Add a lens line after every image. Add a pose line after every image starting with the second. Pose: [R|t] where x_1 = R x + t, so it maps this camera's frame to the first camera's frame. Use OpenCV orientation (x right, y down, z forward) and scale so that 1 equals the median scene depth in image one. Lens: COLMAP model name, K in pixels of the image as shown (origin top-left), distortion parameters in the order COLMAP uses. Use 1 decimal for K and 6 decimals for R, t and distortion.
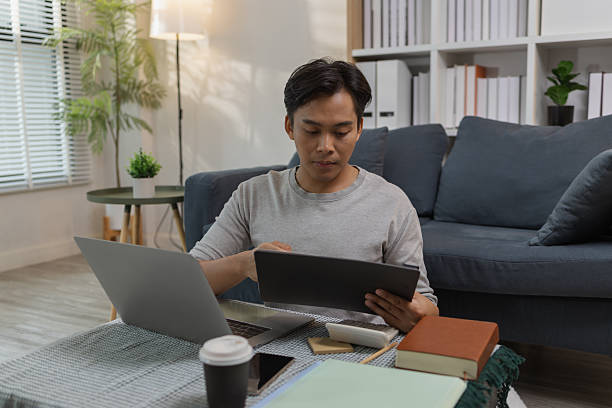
lens RADIAL K [[619.7, 0, 304.4], [0, 619.7, 201.6], [0, 0, 1]] dist [-0.001927, 0.000000]
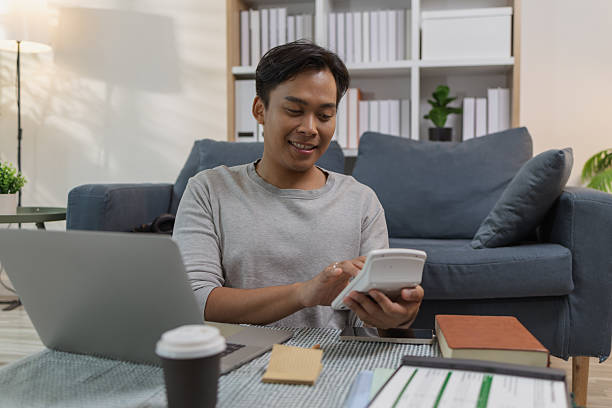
lens RADIAL K [[619.7, 0, 322.0], [0, 619.7, 185.1], [0, 0, 1]] dist [-0.001927, 0.000000]
pose [[0.952483, 0.005011, 0.304549, -0.088508], [0.023413, 0.995702, -0.089610, 0.028401], [-0.303689, 0.092482, 0.948272, 0.071419]]
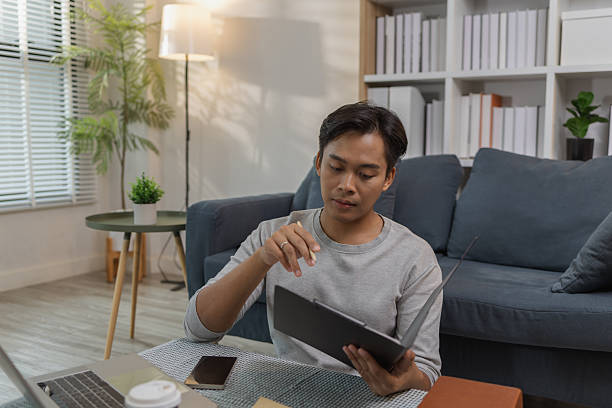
lens RADIAL K [[619.7, 0, 305.4], [0, 619.7, 205.8], [0, 0, 1]] dist [-0.001927, 0.000000]
pose [[0.999638, 0.024462, -0.011241, 0.000302], [-0.024741, 0.999373, -0.025338, -0.013973], [0.010614, 0.025607, 0.999616, 0.033178]]
